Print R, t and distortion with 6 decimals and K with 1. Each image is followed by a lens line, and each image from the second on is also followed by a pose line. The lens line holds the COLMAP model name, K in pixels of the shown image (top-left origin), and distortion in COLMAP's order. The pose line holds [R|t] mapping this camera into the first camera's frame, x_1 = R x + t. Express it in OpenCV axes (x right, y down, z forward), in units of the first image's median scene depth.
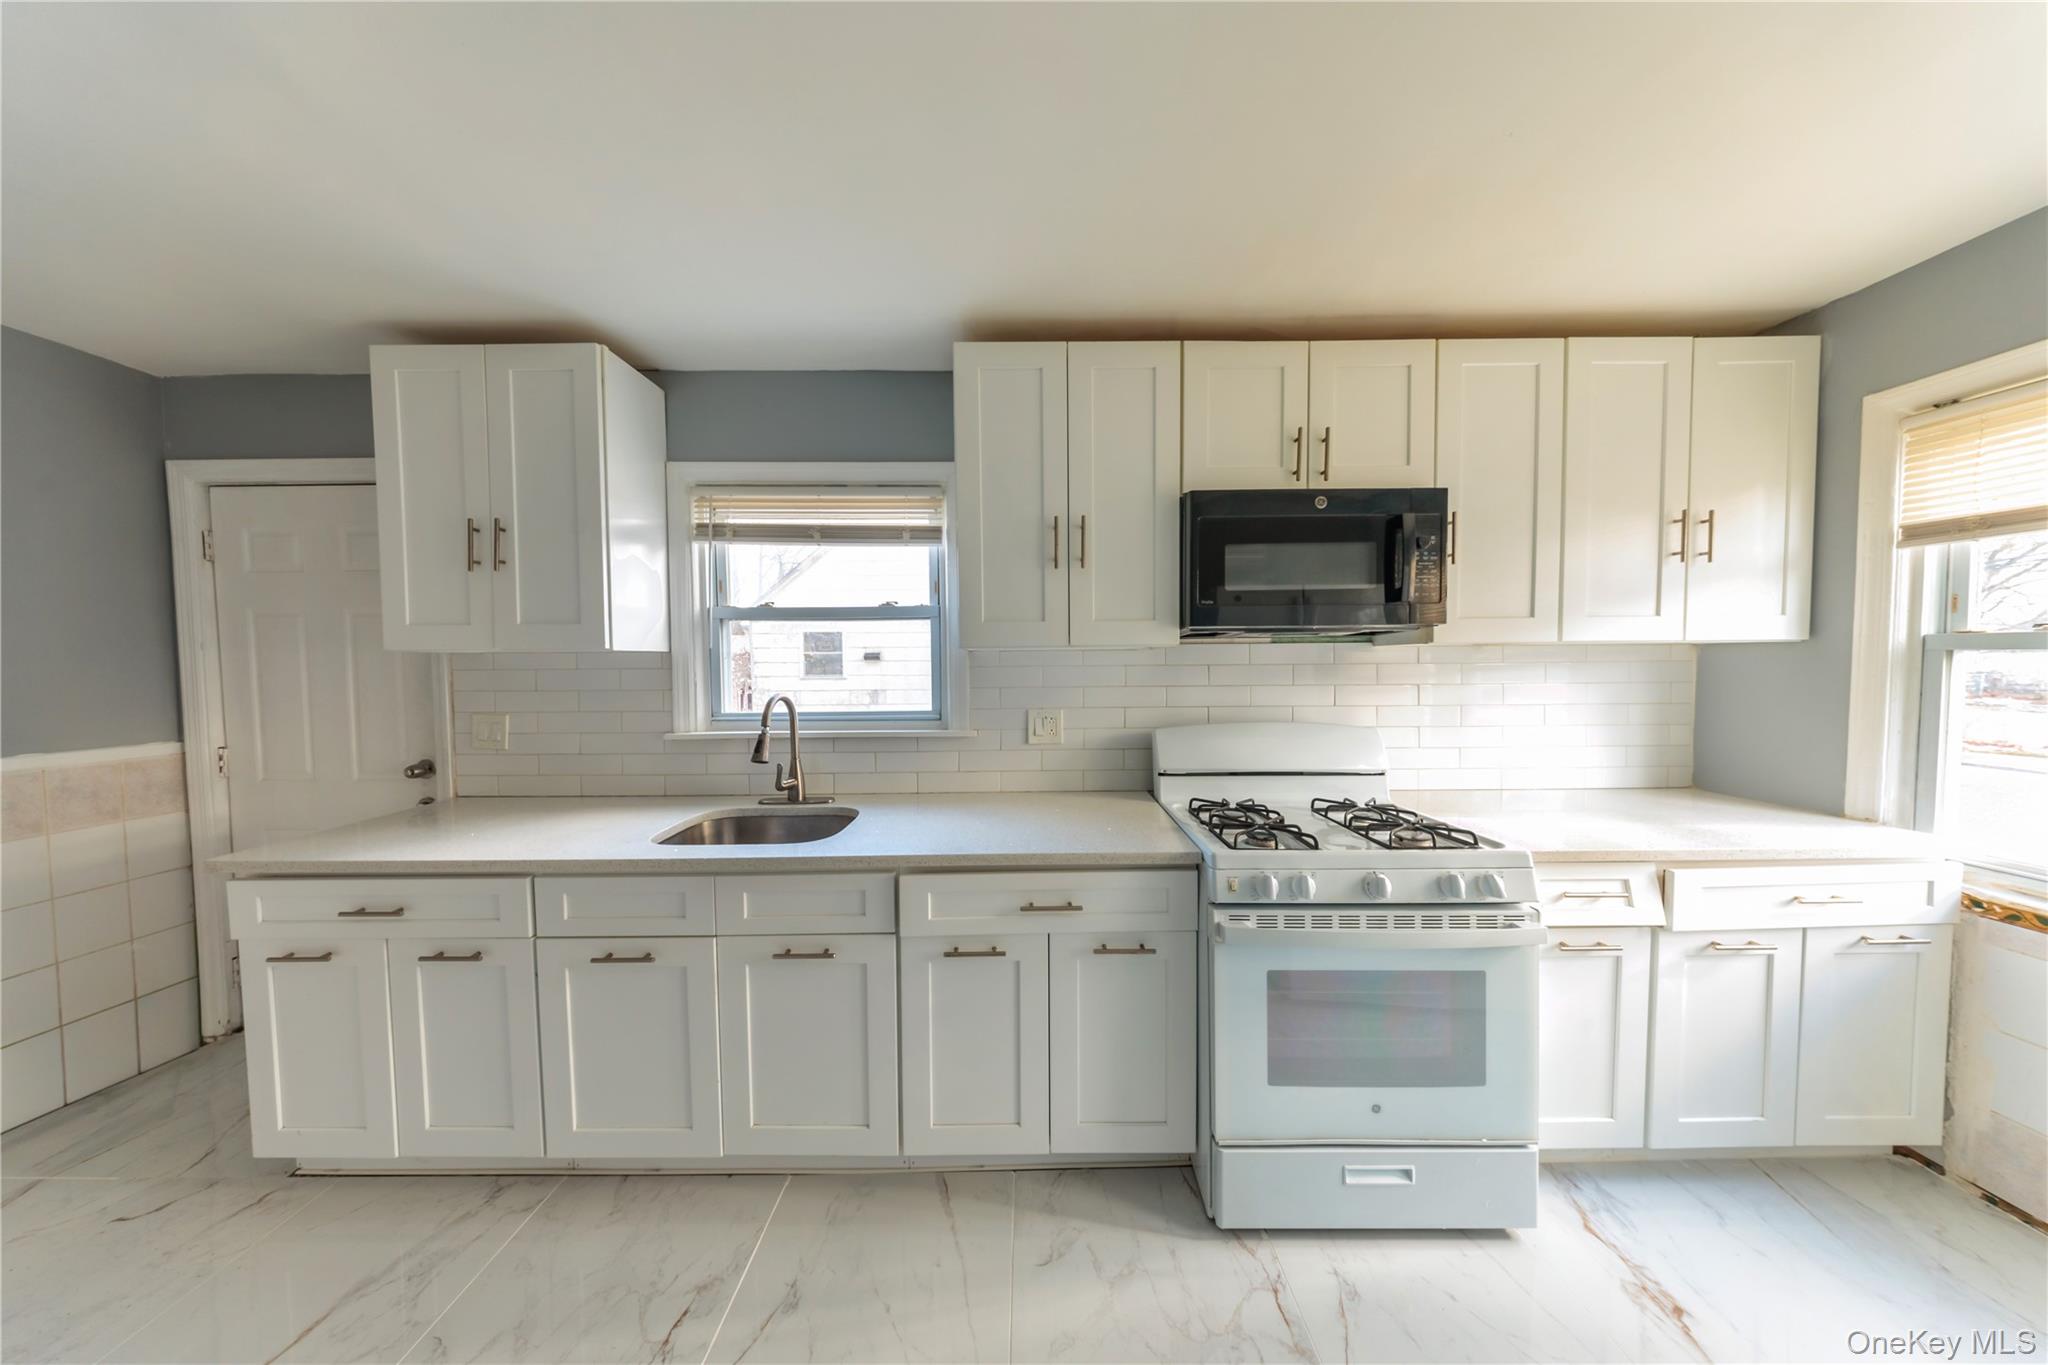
lens RADIAL K [[630.3, 0, 1024.0], [0, 630.3, 682.5], [0, 0, 1]] dist [0.001272, 0.000029]
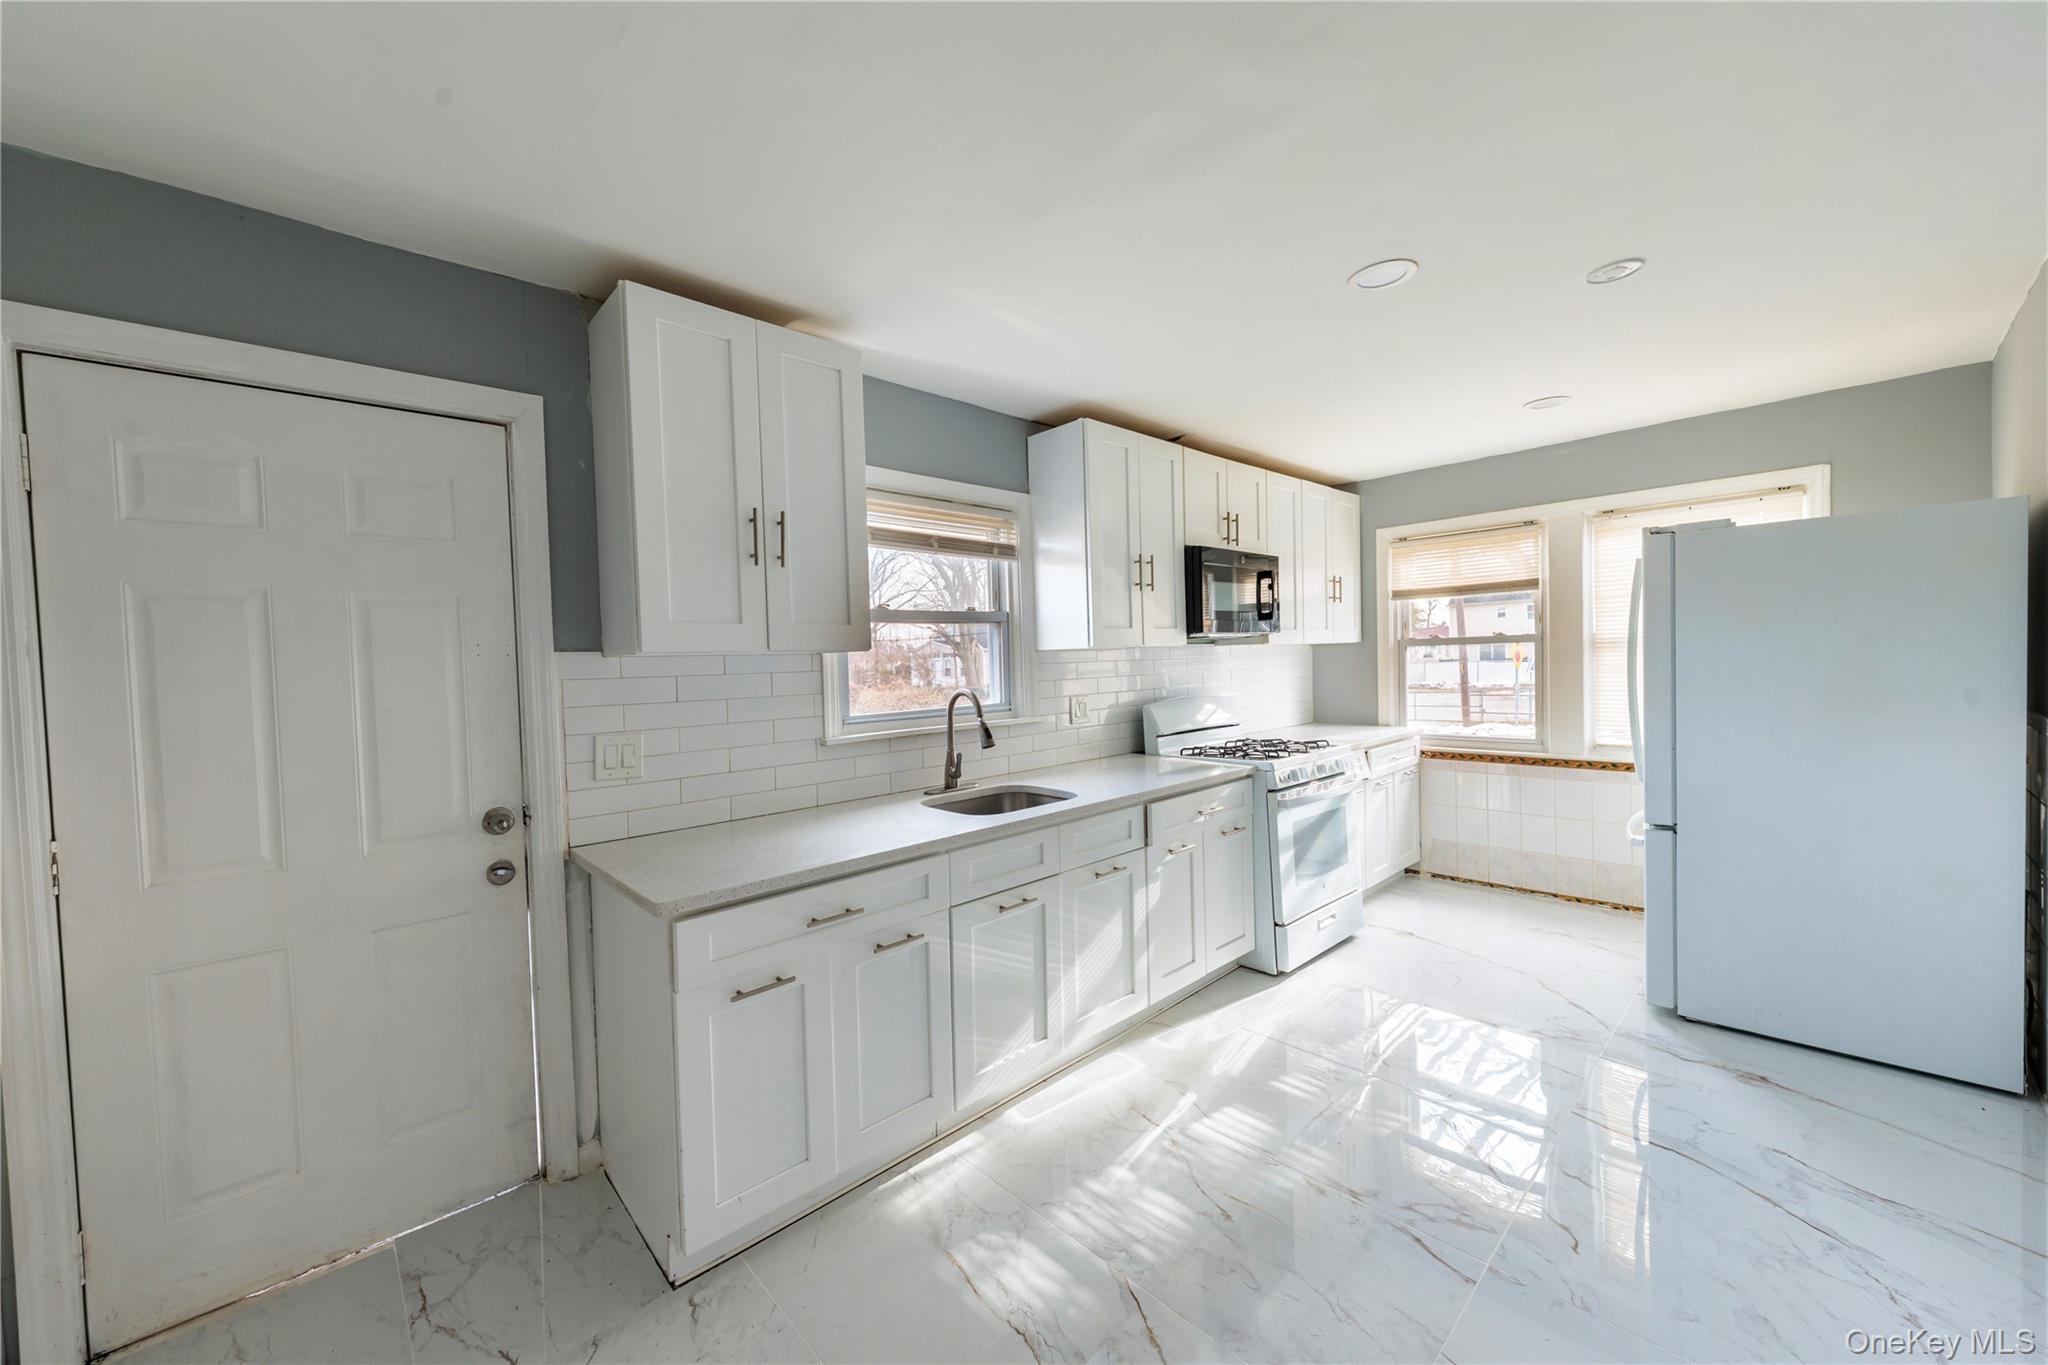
lens RADIAL K [[697.3, 0, 1024.0], [0, 697.3, 682.5], [0, 0, 1]] dist [0.018527, 0.000029]
pose [[0.756110, -0.036565, 0.653423, -1.165856], [0.047798, 0.998857, 0.000587, 0.011452], [-0.652697, 0.030789, 0.756993, -0.017459]]
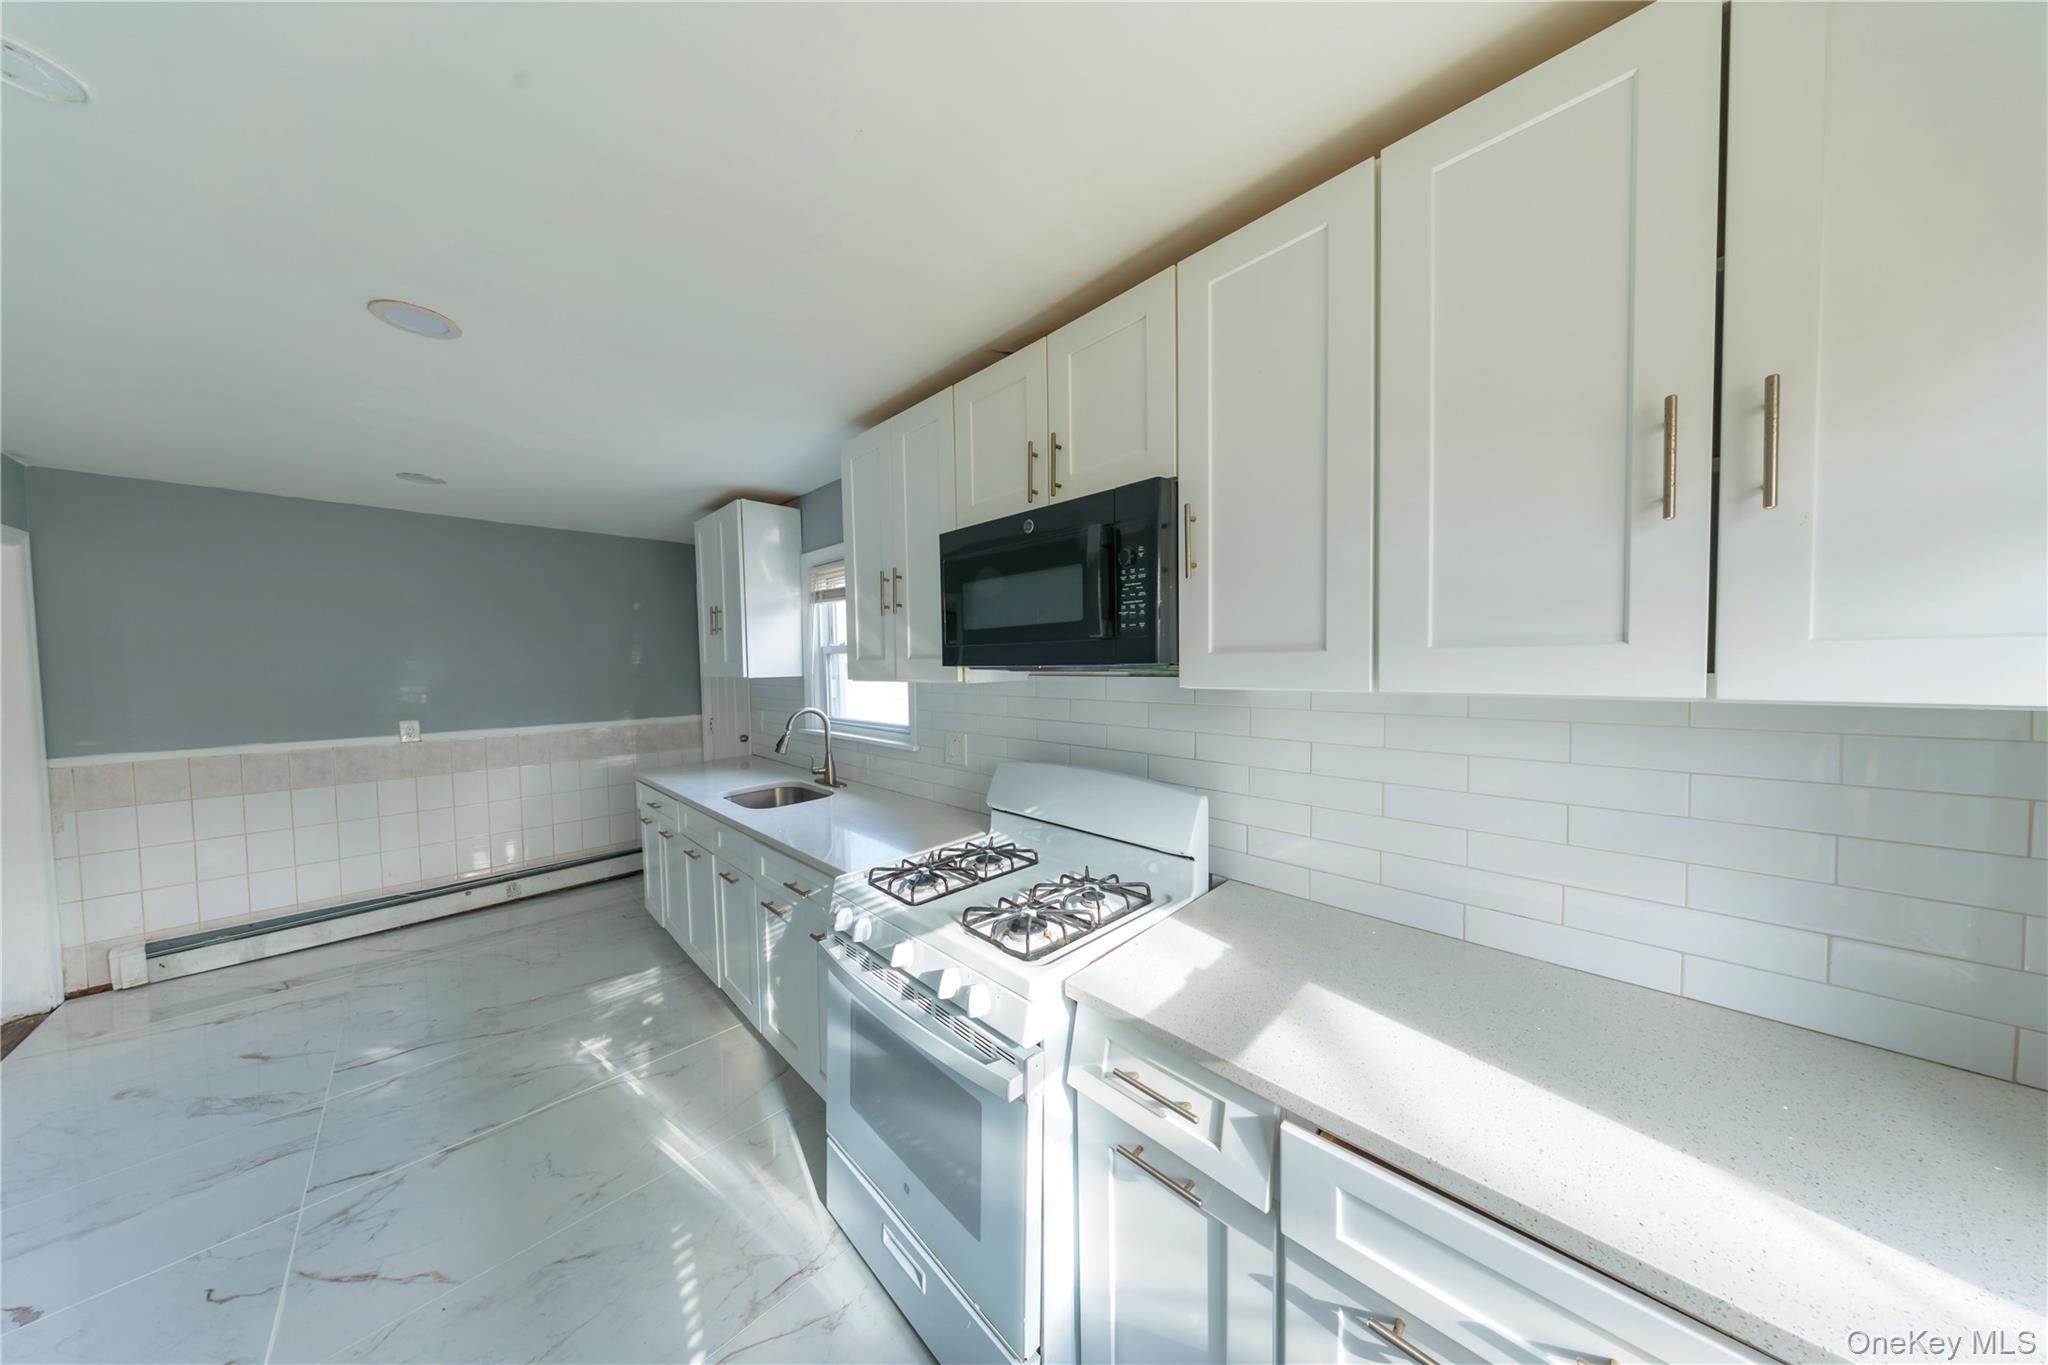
lens RADIAL K [[616.8, 0, 1024.0], [0, 616.8, 682.5], [0, 0, 1]] dist [0.032158, 0.000023]
pose [[0.694548, 0.024096, -0.719043, 0.937074], [-0.014533, 0.999705, 0.019463, -0.072815], [0.719300, -0.003068, 0.694693, 0.341077]]
